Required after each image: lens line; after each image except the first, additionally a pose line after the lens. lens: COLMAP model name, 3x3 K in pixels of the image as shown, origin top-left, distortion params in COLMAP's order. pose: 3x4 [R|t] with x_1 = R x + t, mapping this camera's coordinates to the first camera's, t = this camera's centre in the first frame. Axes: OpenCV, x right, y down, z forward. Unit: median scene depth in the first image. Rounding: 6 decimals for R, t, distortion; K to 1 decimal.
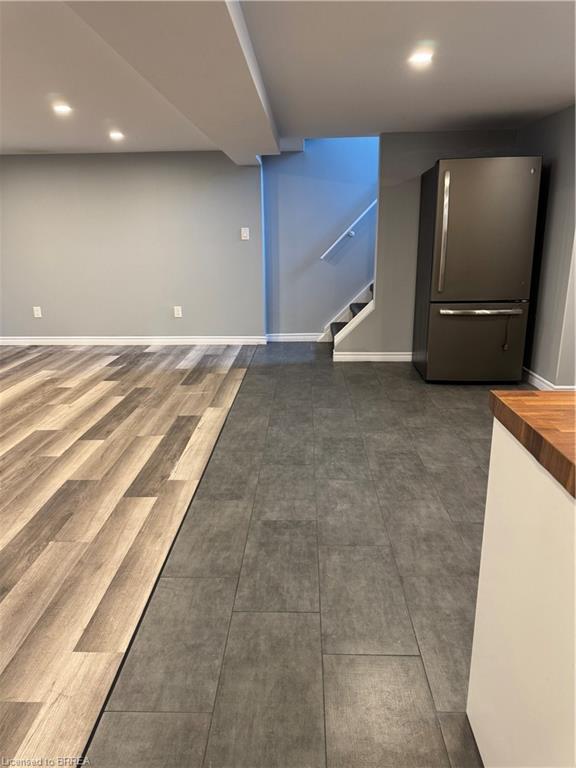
lens RADIAL K [[534.2, 0, 284.4], [0, 534.2, 384.0], [0, 0, 1]] dist [0.164142, -0.337142]
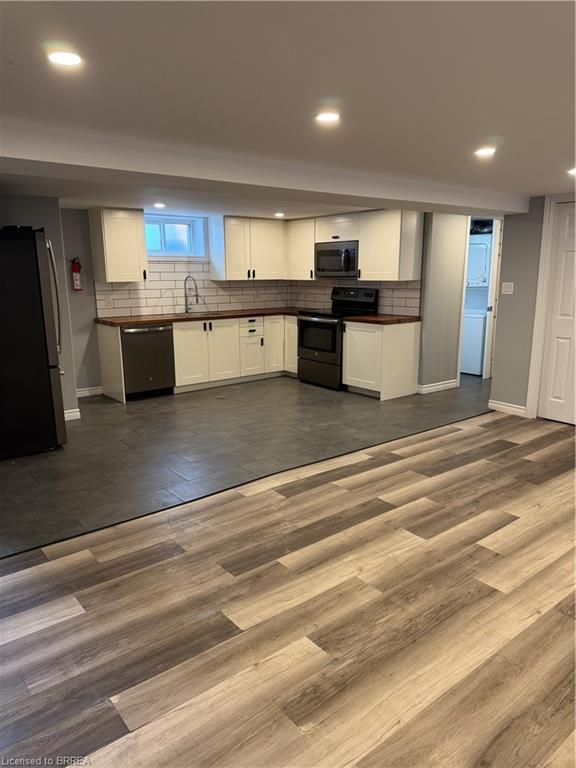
lens RADIAL K [[534.2, 0, 284.4], [0, 534.2, 384.0], [0, 0, 1]] dist [0.164142, -0.337142]
pose [[-0.651803, -0.143252, 0.744736, -0.952633], [0.217933, 0.905199, 0.364855, -0.504504], [-0.726401, 0.400116, -0.558792, 1.621122]]
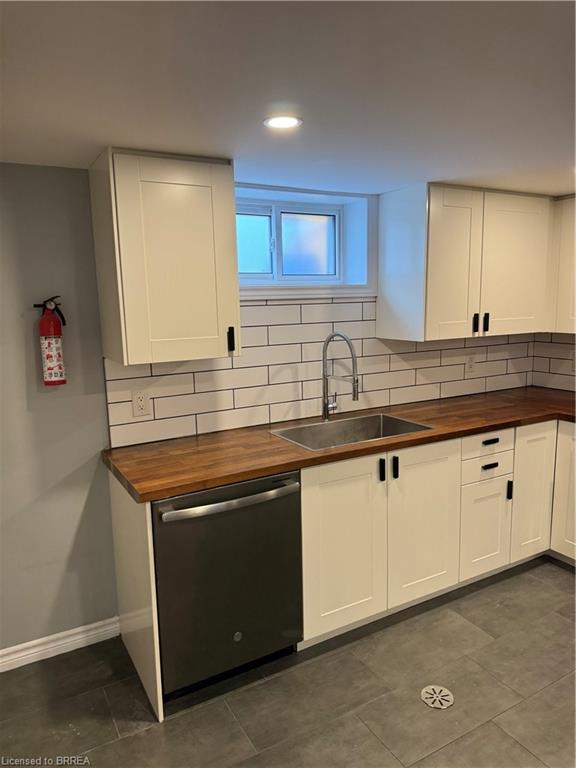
lens RADIAL K [[533.3, 0, 284.2], [0, 533.3, 379.7], [0, 0, 1]] dist [0.093302, -0.137336]
pose [[-0.520671, -0.108070, 0.846890, 0.147514], [0.256635, 0.926268, 0.275980, -0.395070], [-0.814273, 0.361037, -0.454546, 1.070206]]
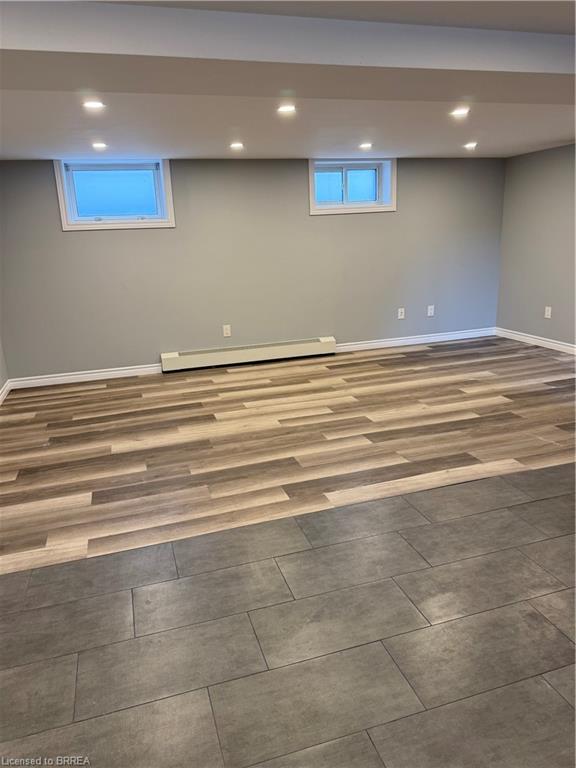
lens RADIAL K [[533.3, 0, 284.2], [0, 533.3, 379.7], [0, 0, 1]] dist [0.093302, -0.137336]
pose [[0.328456, 0.246858, -0.911689, 0.535724], [-0.217102, 0.959129, 0.181487, -0.168214], [0.919230, 0.138319, 0.368626, 0.441476]]
